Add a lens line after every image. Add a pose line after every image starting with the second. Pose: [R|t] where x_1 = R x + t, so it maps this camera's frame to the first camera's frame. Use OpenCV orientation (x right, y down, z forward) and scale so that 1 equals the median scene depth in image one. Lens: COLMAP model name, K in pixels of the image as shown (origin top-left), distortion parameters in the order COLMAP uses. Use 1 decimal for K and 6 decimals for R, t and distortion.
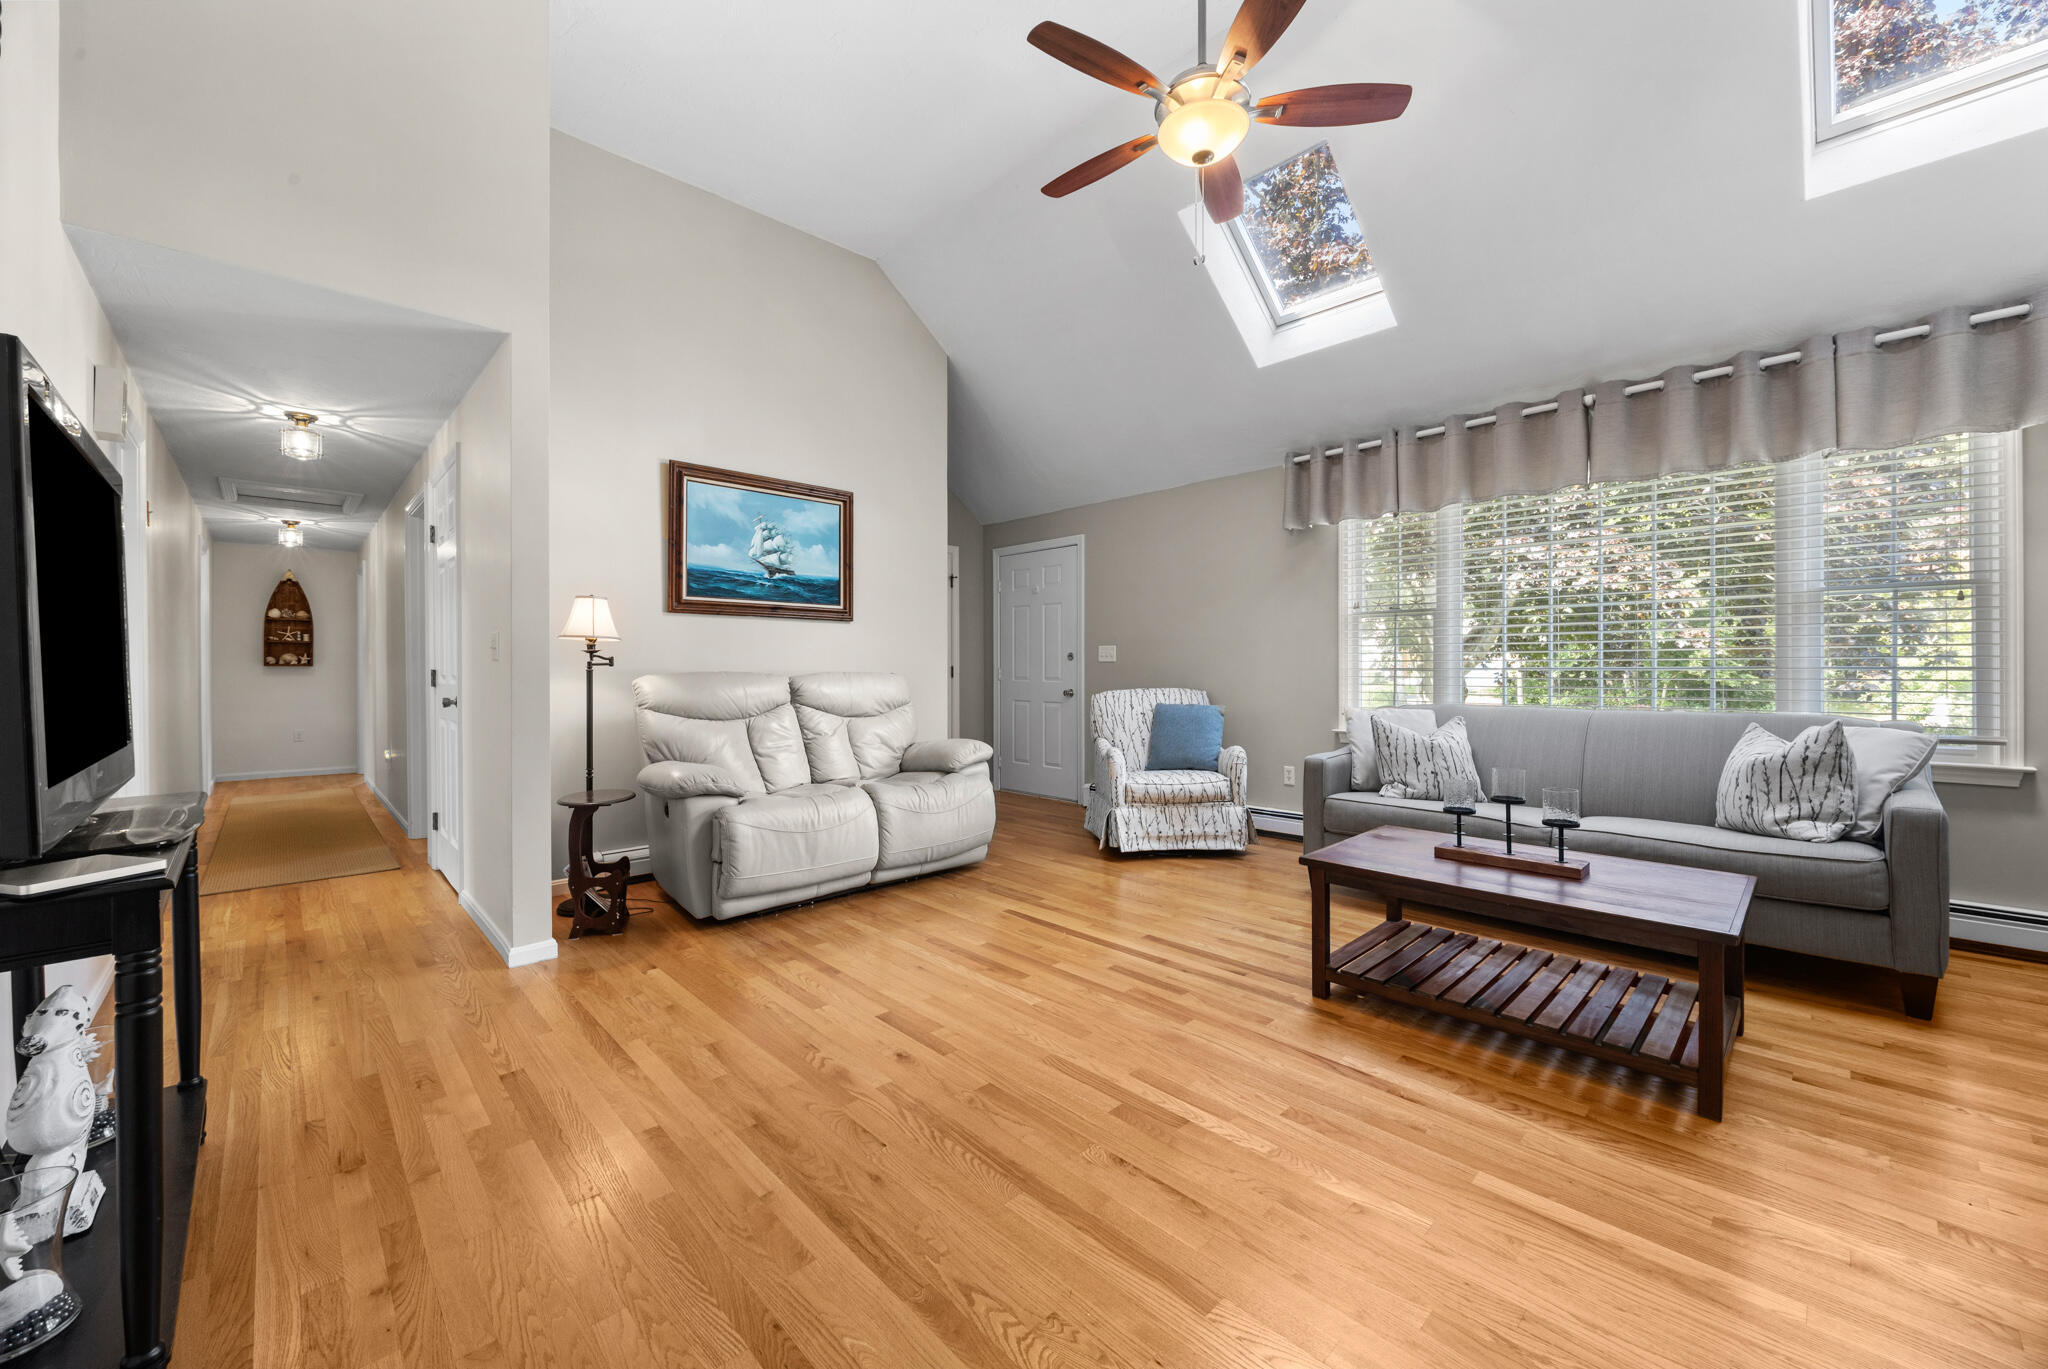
lens RADIAL K [[787.6, 0, 1021.0], [0, 787.6, 677.3], [0, 0, 1]] dist [0.001331, 0.000286]
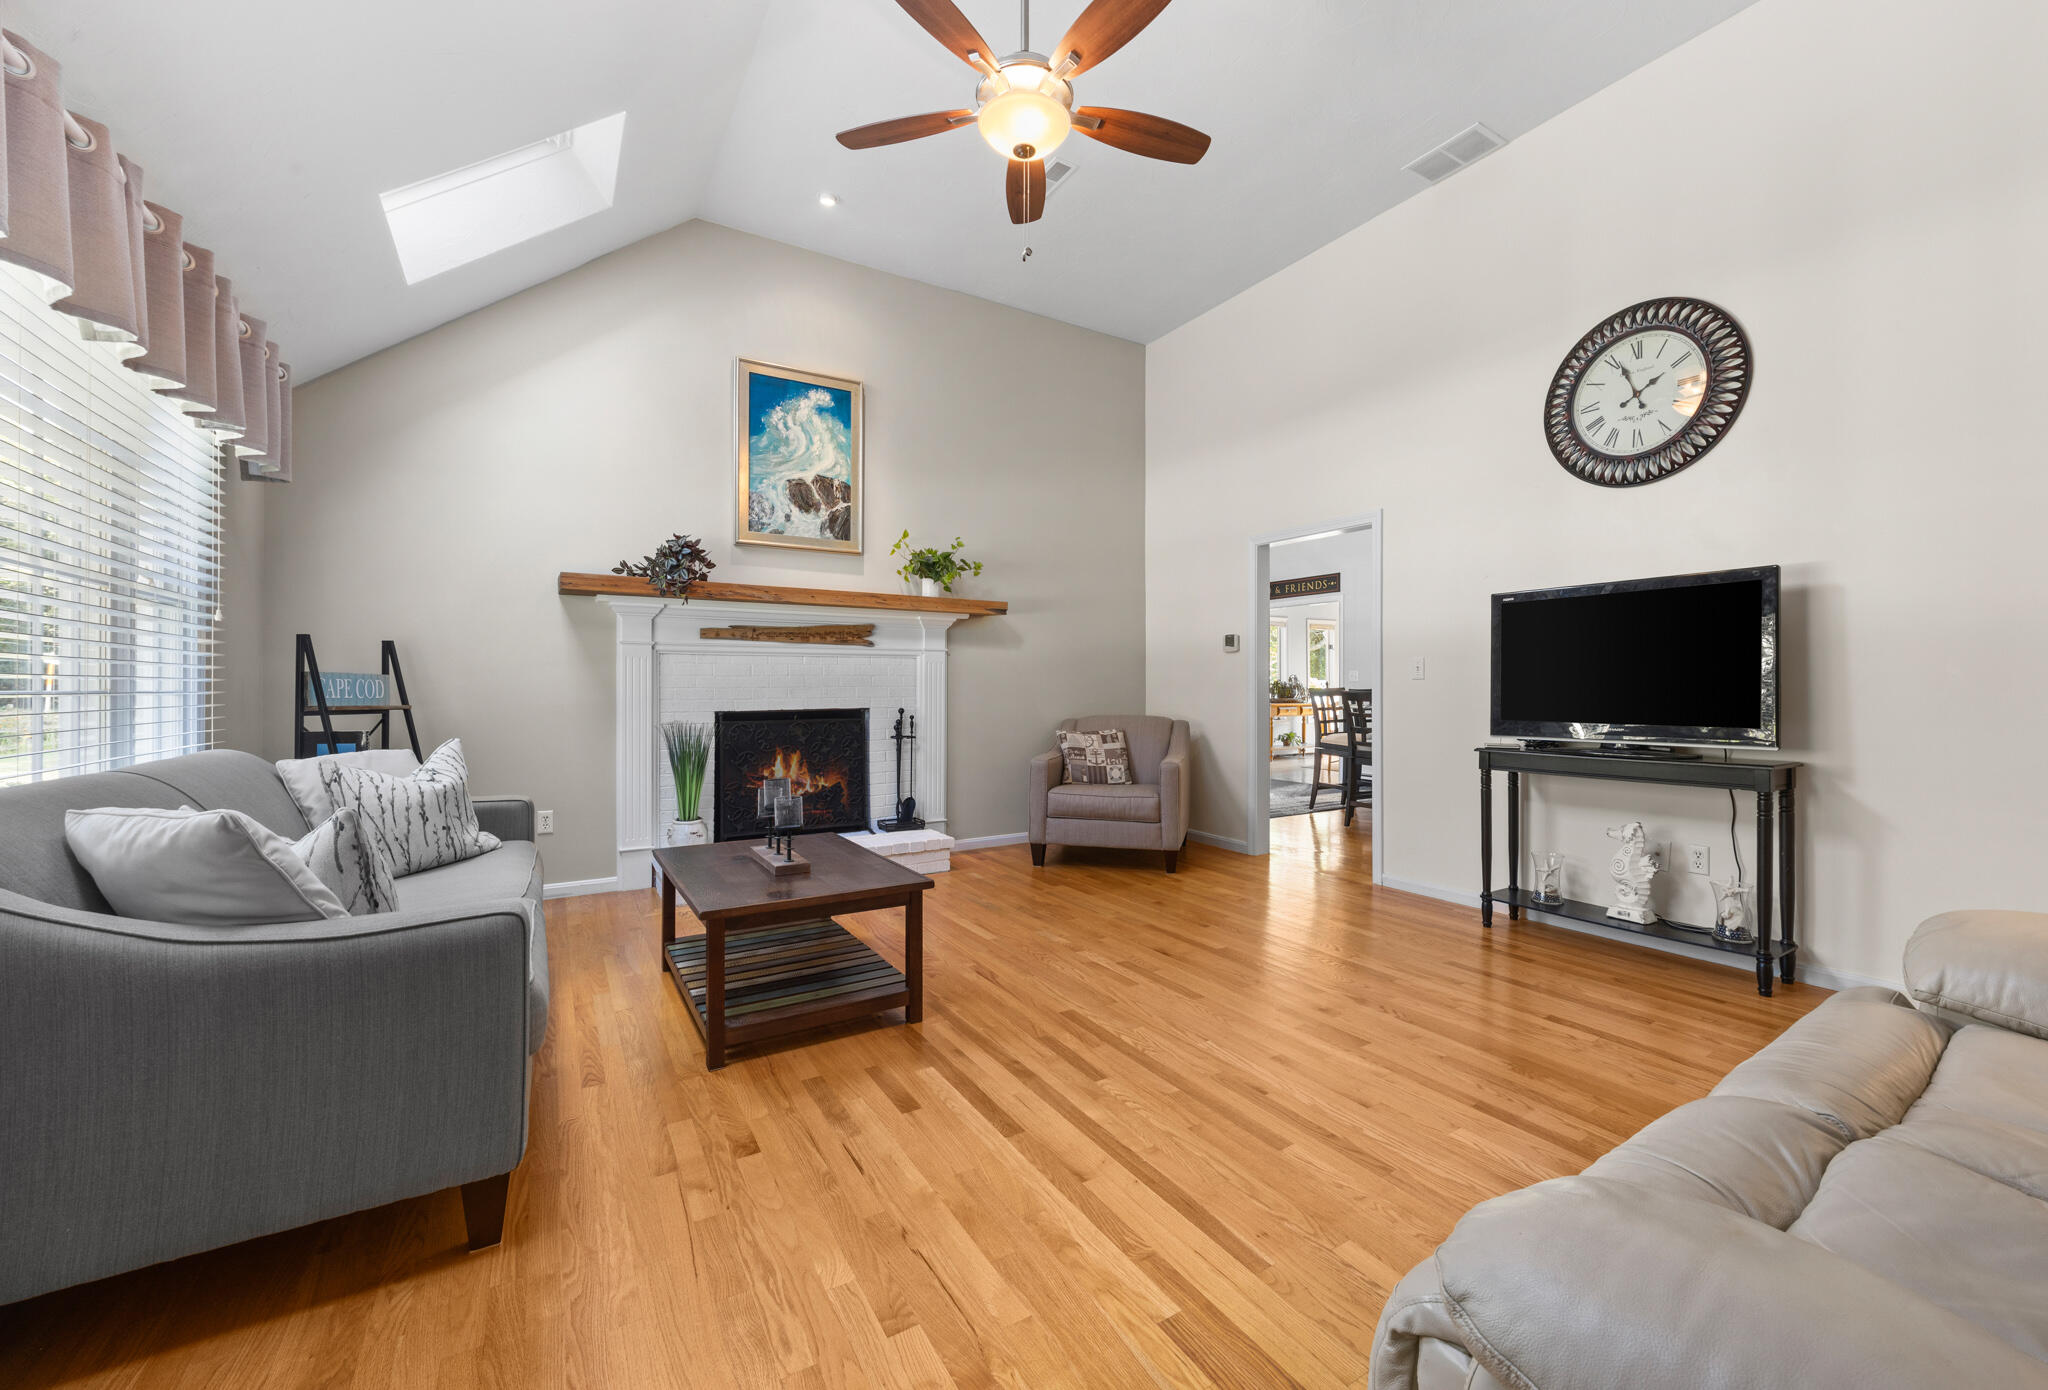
lens RADIAL K [[791.7, 0, 1026.8], [0, 791.7, 691.9], [0, 0, 1]] dist [-0.002191, -0.000208]
pose [[-0.975369, -0.000515, 0.220580, 0.015457], [0.000974, 0.999977, 0.006640, -0.020459], [-0.220578, 0.006691, -0.975346, 1.867898]]
